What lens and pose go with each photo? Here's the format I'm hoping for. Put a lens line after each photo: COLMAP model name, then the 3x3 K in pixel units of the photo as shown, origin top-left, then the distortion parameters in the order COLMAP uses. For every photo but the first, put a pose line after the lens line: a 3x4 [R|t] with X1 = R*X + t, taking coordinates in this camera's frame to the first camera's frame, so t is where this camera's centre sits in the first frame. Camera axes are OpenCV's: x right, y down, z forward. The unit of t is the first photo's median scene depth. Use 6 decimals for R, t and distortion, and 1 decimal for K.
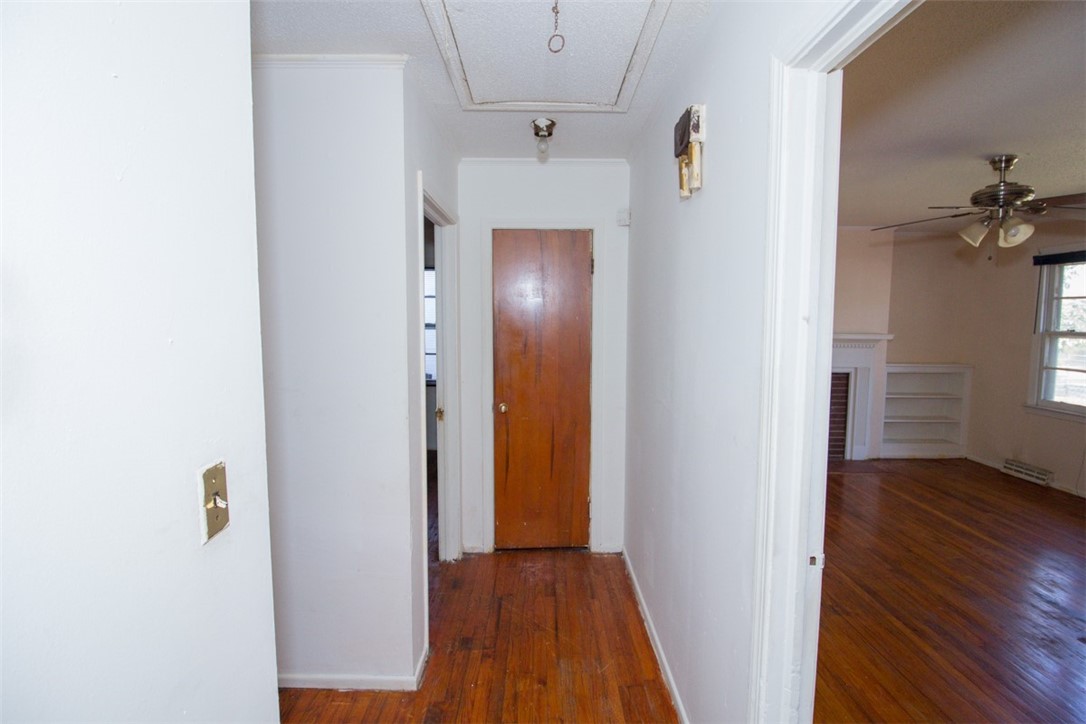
lens RADIAL K [[503.0, 0, 539.5], [0, 503.0, 357.1], [0, 0, 1]] dist [-0.014739, -0.006754]
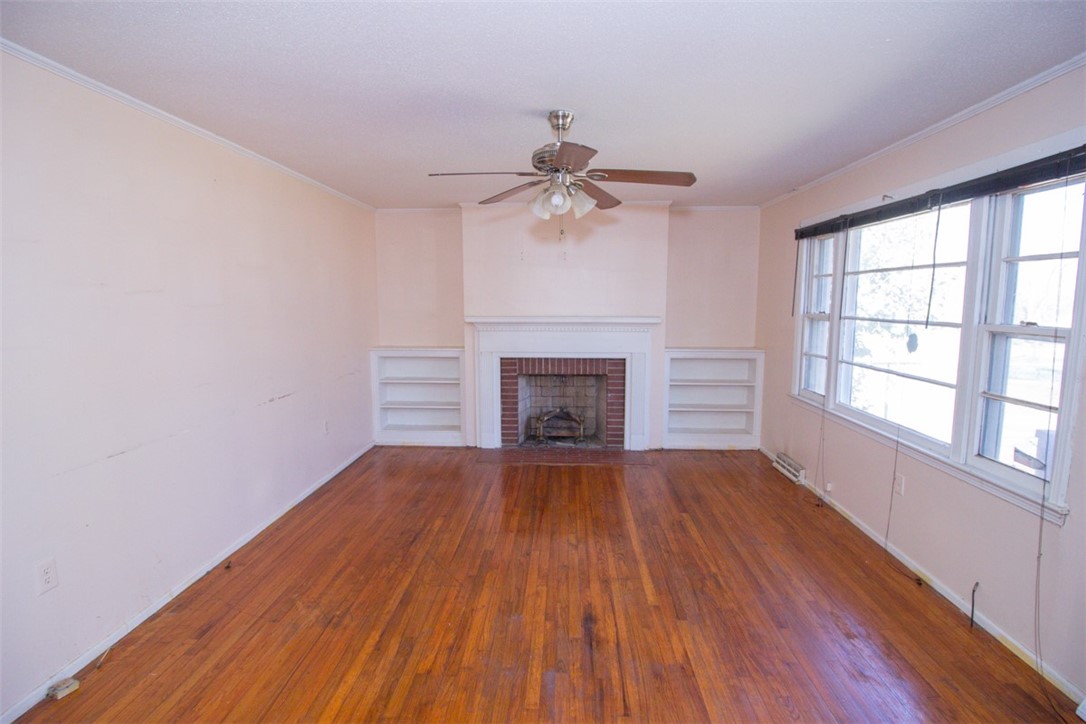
lens RADIAL K [[503.0, 0, 549.0], [0, 503.0, 359.5], [0, 0, 1]] dist [-0.014739, -0.006754]
pose [[0.999629, 0.000694, -0.027226, 0.589656], [0.000474, 0.999081, 0.042867, -0.007482], [0.027231, -0.042864, 0.998710, 0.065507]]
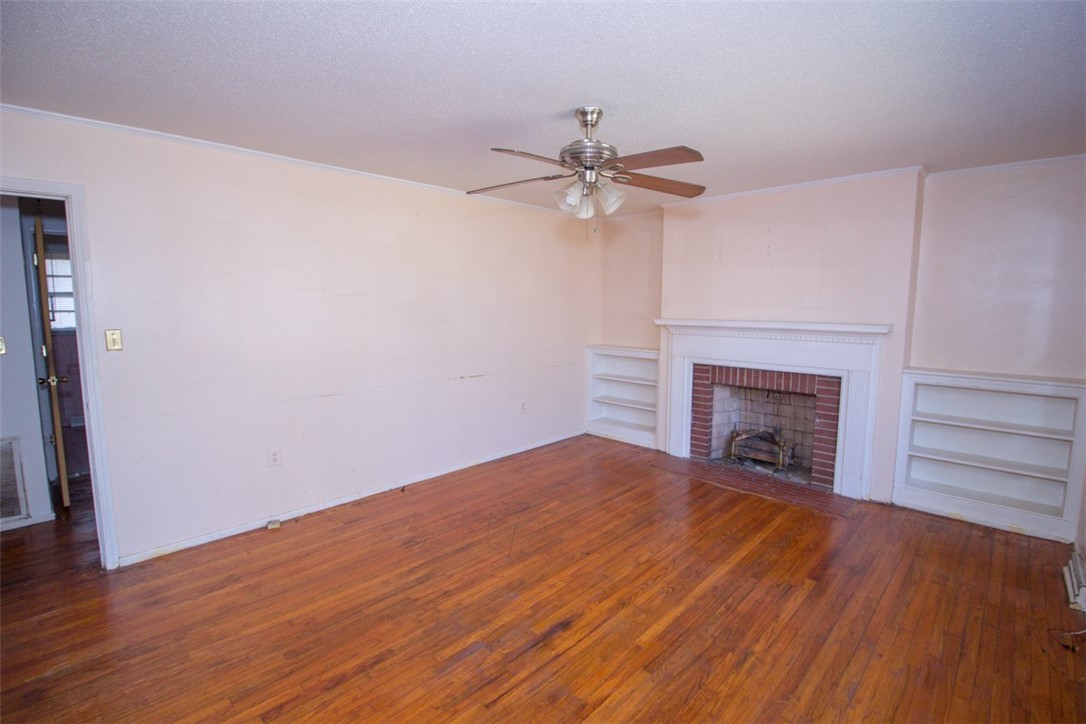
lens RADIAL K [[503.0, 0, 545.5], [0, 503.0, 363.2], [0, 0, 1]] dist [-0.014739, -0.006754]
pose [[0.728718, 0.081255, -0.679976, 0.940052], [-0.054119, 0.996663, 0.061099, -0.011192], [0.682672, -0.007724, 0.730684, 0.196228]]
